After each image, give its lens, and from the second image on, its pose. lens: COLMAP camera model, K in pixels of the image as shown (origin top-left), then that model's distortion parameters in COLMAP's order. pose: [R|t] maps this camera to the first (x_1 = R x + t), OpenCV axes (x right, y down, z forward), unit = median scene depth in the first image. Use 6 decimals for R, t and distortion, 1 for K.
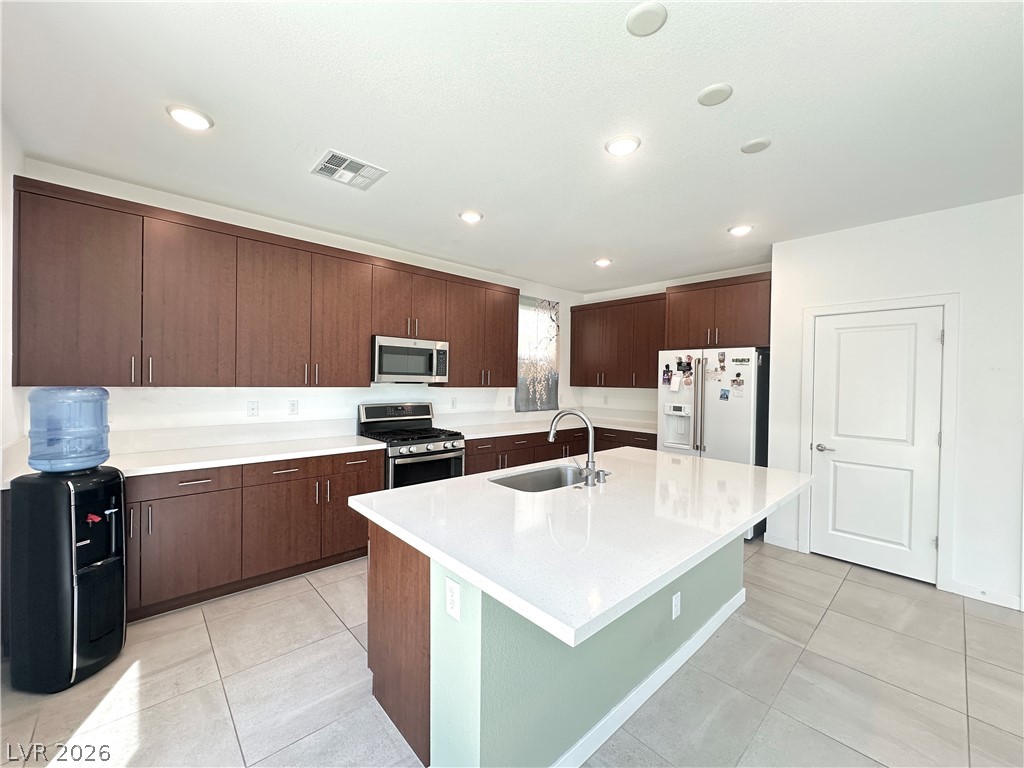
lens RADIAL K [[408.4, 0, 512.5], [0, 408.4, 384.4], [0, 0, 1]] dist [-0.004380, 0.001501]
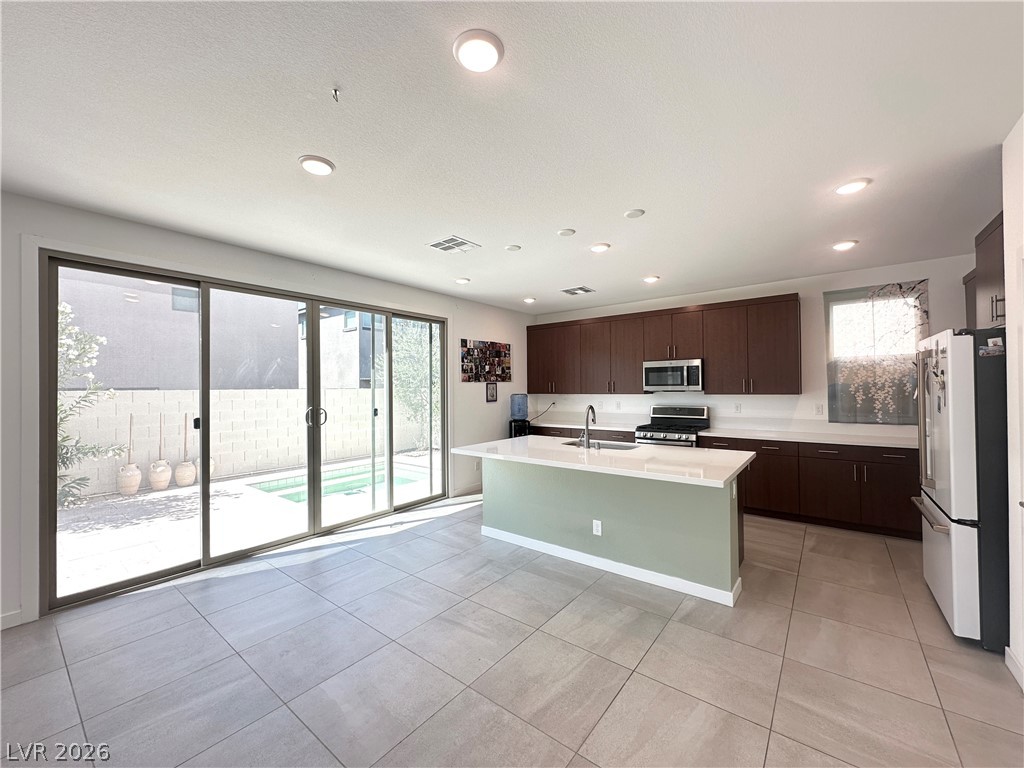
lens RADIAL K [[408.4, 0, 512.0], [0, 408.4, 384.2], [0, 0, 1]] dist [-0.004380, 0.001501]
pose [[0.161810, -0.026946, -0.986454, 1.054511], [0.001857, 0.999634, -0.027001, 0.009246], [0.986820, 0.002537, 0.161800, 0.216908]]
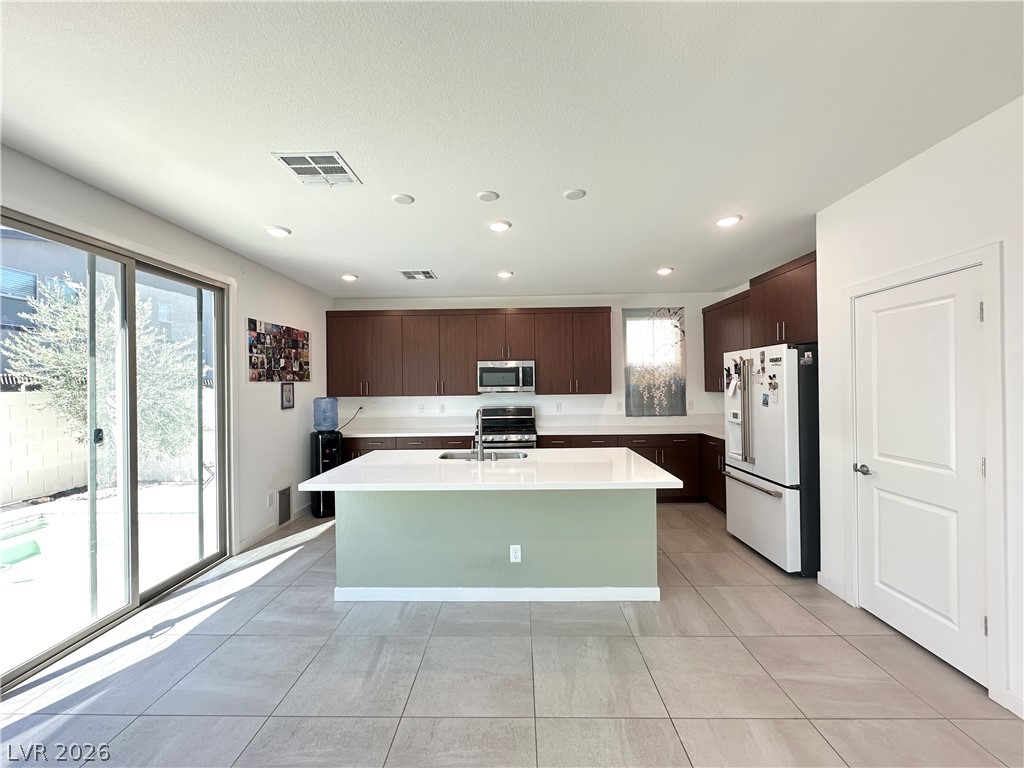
lens RADIAL K [[408.4, 0, 510.7], [0, 408.4, 384.8], [0, 0, 1]] dist [-0.004380, 0.001501]
pose [[0.719824, -0.027092, -0.693628, 0.731776], [0.017140, 0.999627, -0.021256, 0.001786], [0.693945, 0.003412, 0.720020, -0.001516]]
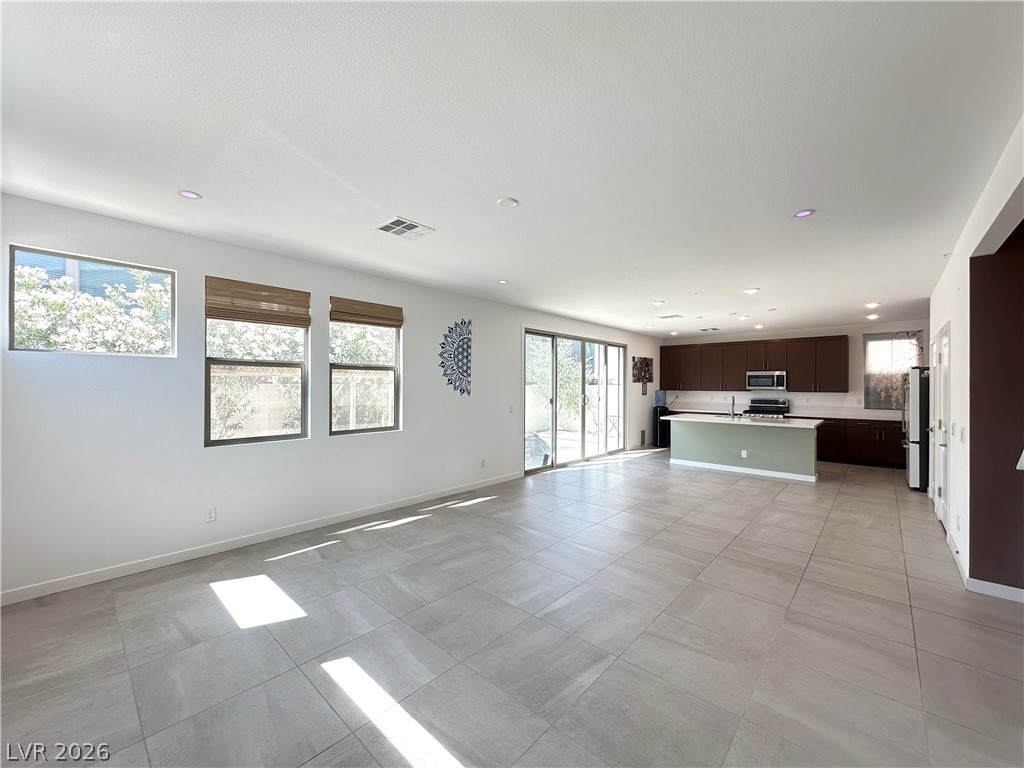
lens RADIAL K [[408.4, 0, 513.1], [0, 408.4, 385.3], [0, 0, 1]] dist [-0.004380, 0.001501]
pose [[0.090987, -0.016113, -0.995722, 1.946006], [-0.013272, 0.999761, -0.017391, 0.030152], [0.995764, 0.014797, 0.090751, -0.661990]]
